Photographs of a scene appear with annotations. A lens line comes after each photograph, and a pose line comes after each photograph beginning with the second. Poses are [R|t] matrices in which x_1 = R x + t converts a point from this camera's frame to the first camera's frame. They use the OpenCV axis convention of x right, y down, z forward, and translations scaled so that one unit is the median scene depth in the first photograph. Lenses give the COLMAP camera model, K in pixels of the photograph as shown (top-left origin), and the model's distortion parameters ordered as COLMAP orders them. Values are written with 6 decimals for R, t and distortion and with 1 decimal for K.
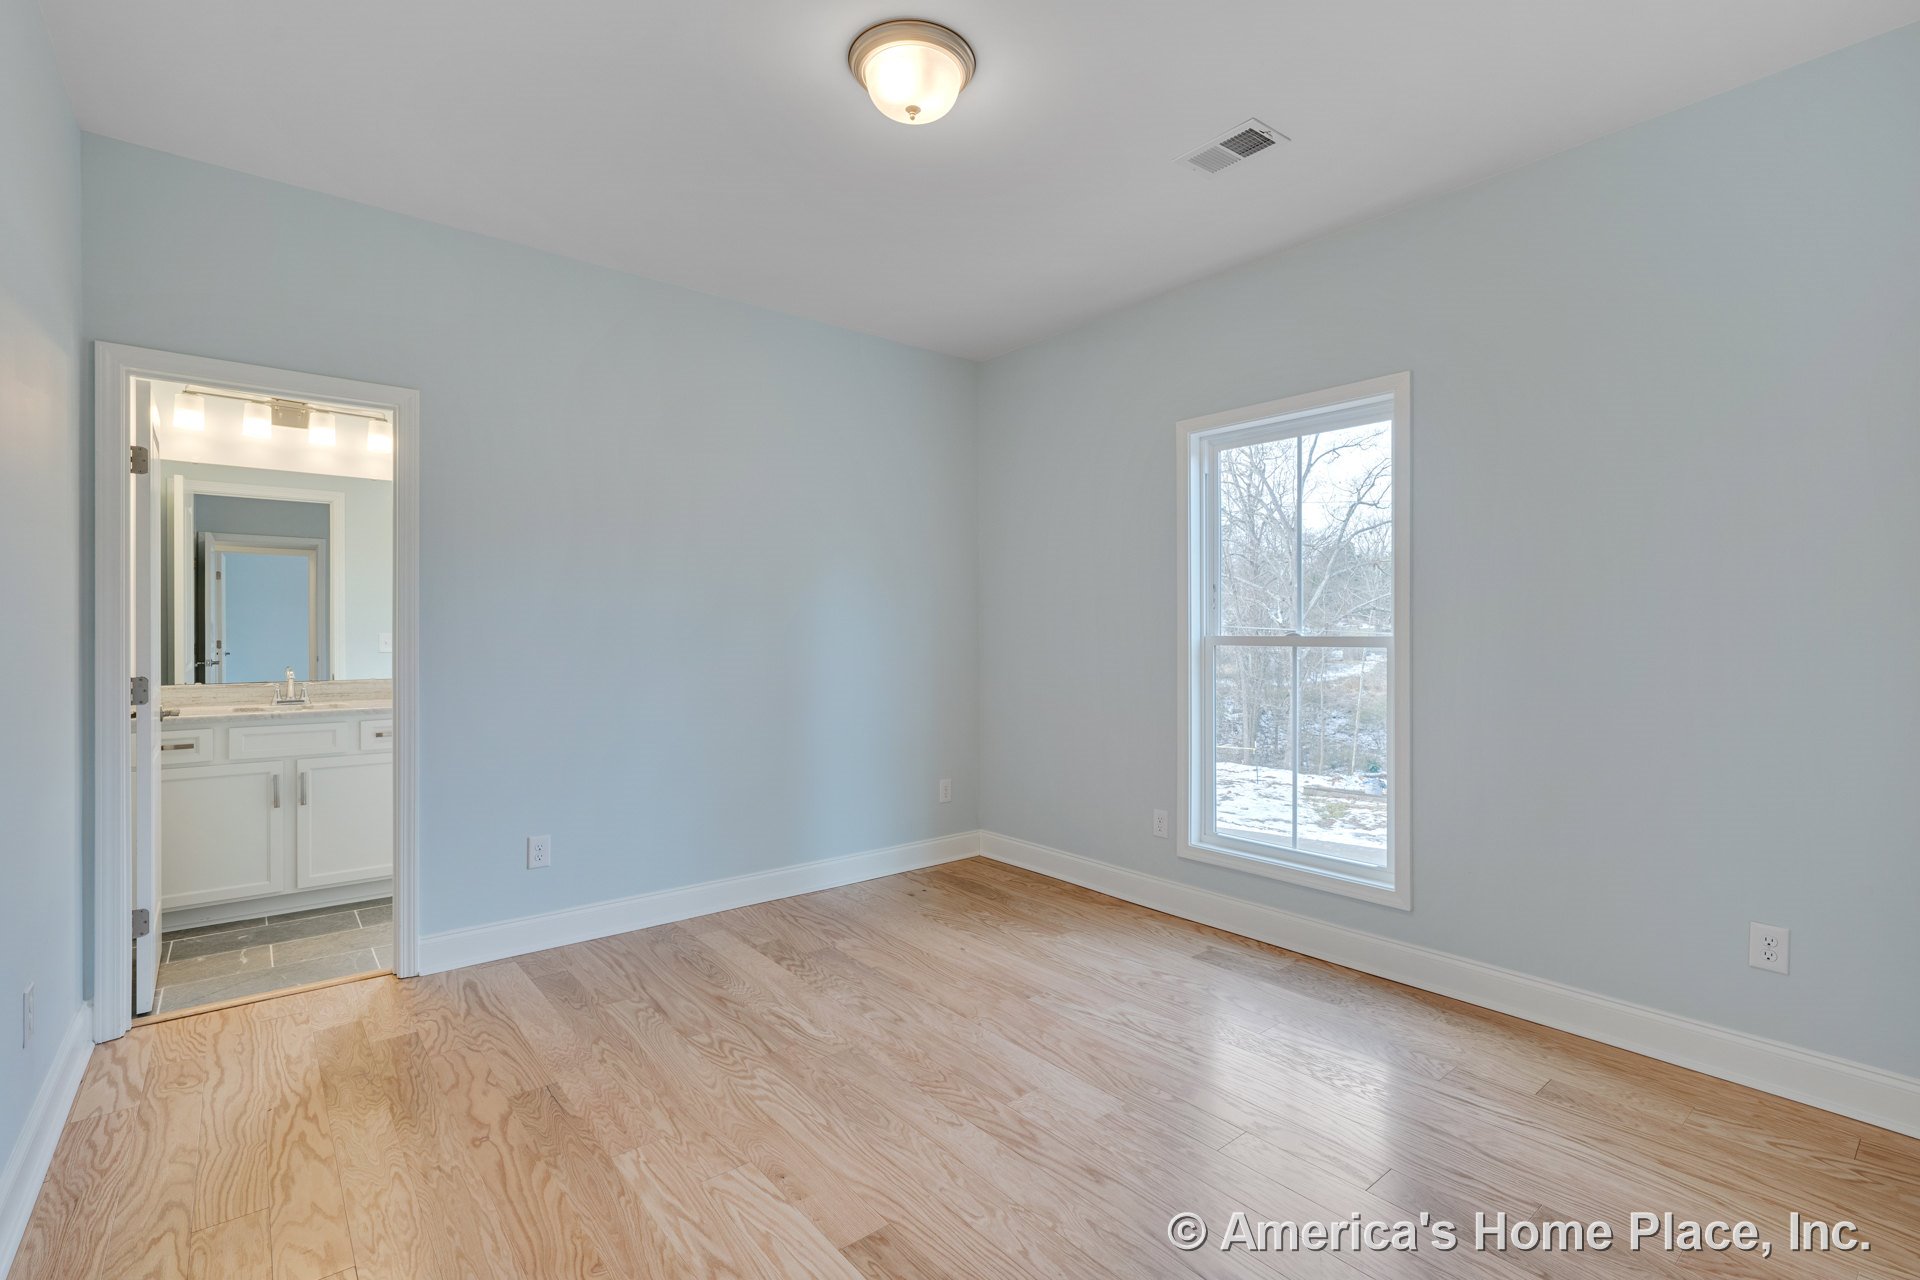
lens RADIAL K [[871.2, 0, 963.0], [0, 871.2, 630.8], [0, 0, 1]] dist [-0.001985, 0.000387]
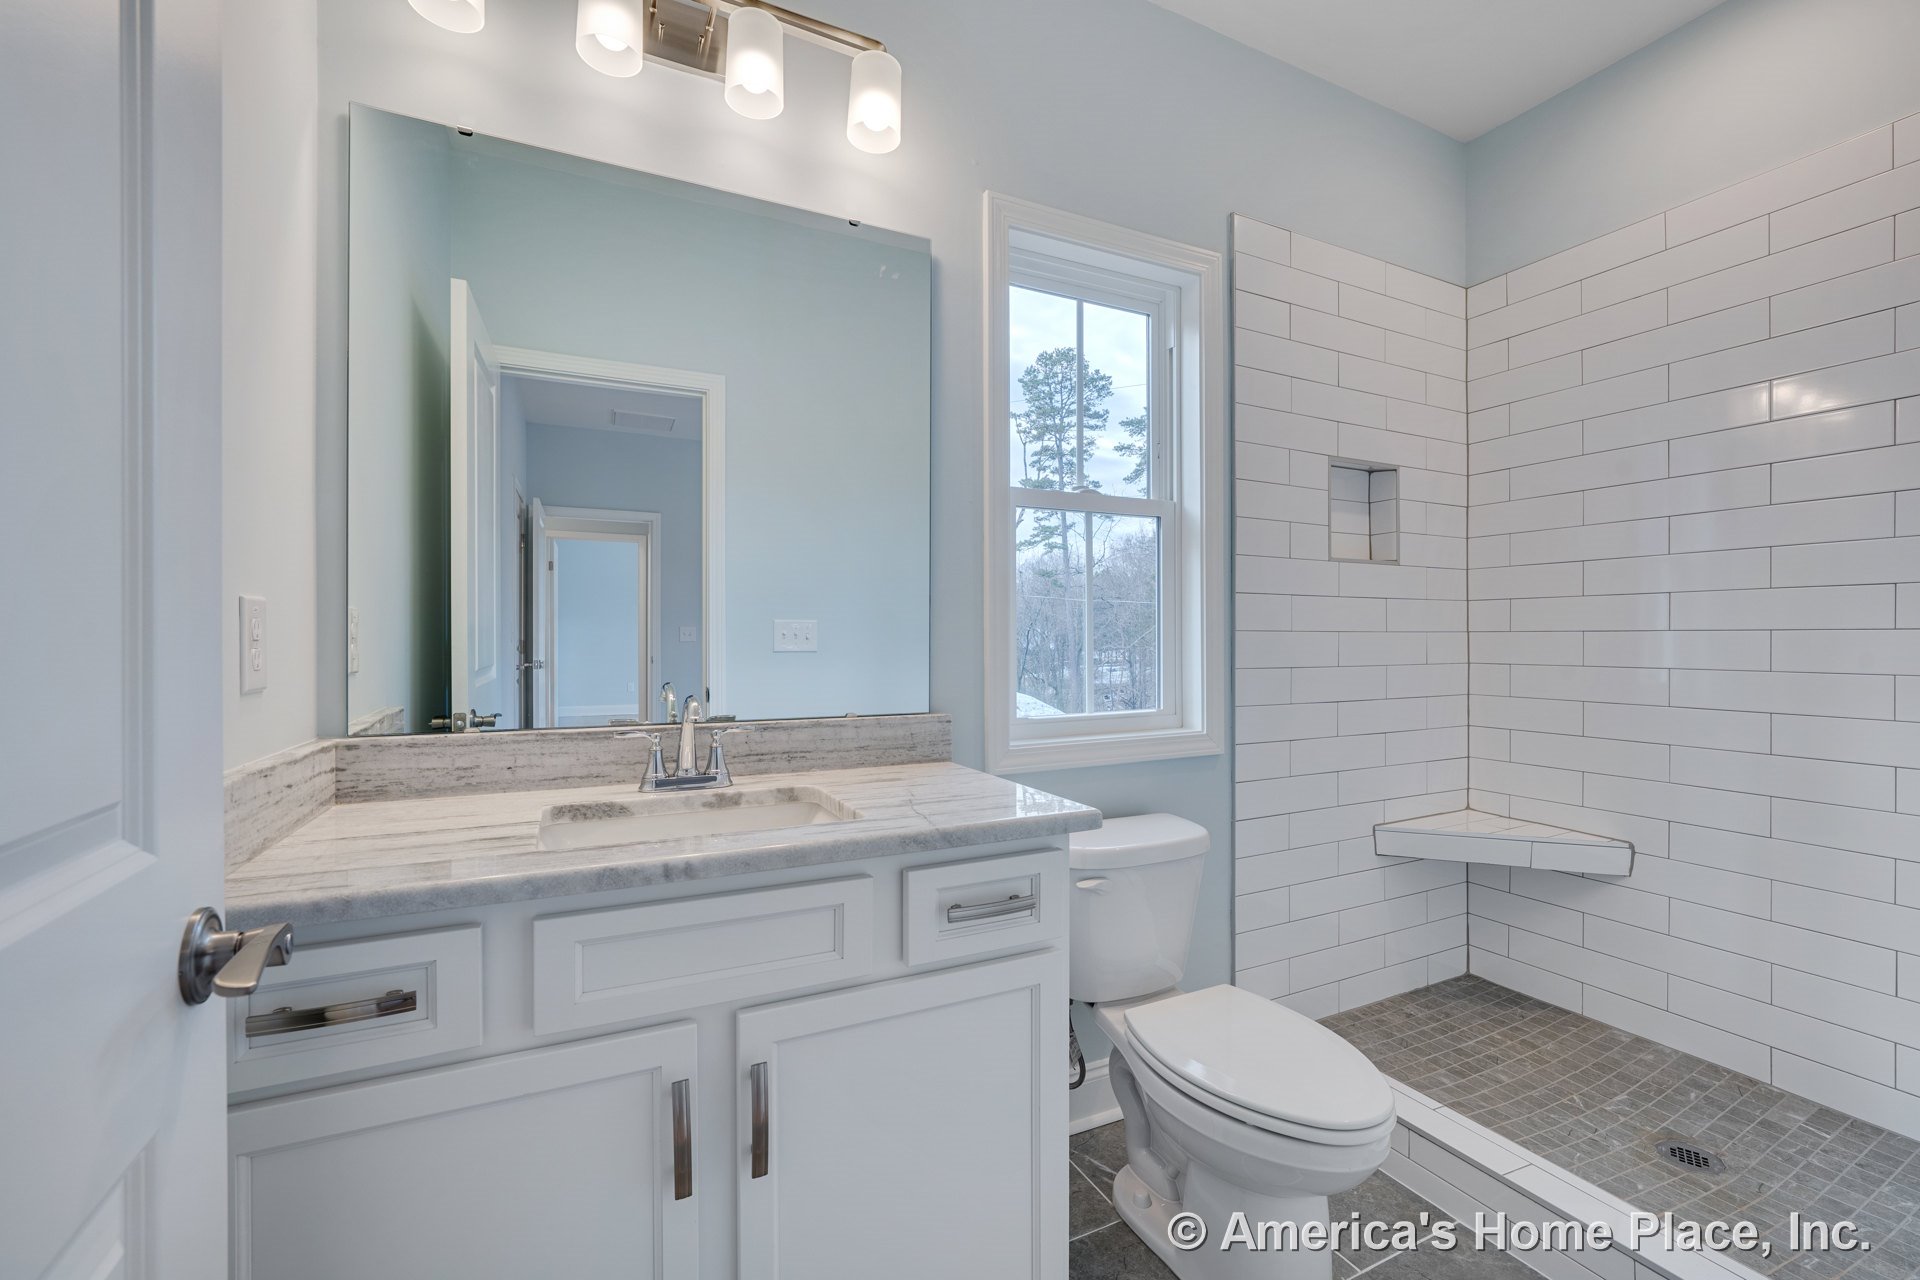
lens RADIAL K [[833.4, 0, 965.7], [0, 833.4, 632.4], [0, 0, 1]] dist [-0.006045, 0.000374]
pose [[0.968412, -0.005607, -0.249292, -0.614711], [0.004615, 0.999979, -0.004564, 0.022537], [0.249312, 0.003270, 0.968418, 0.741821]]
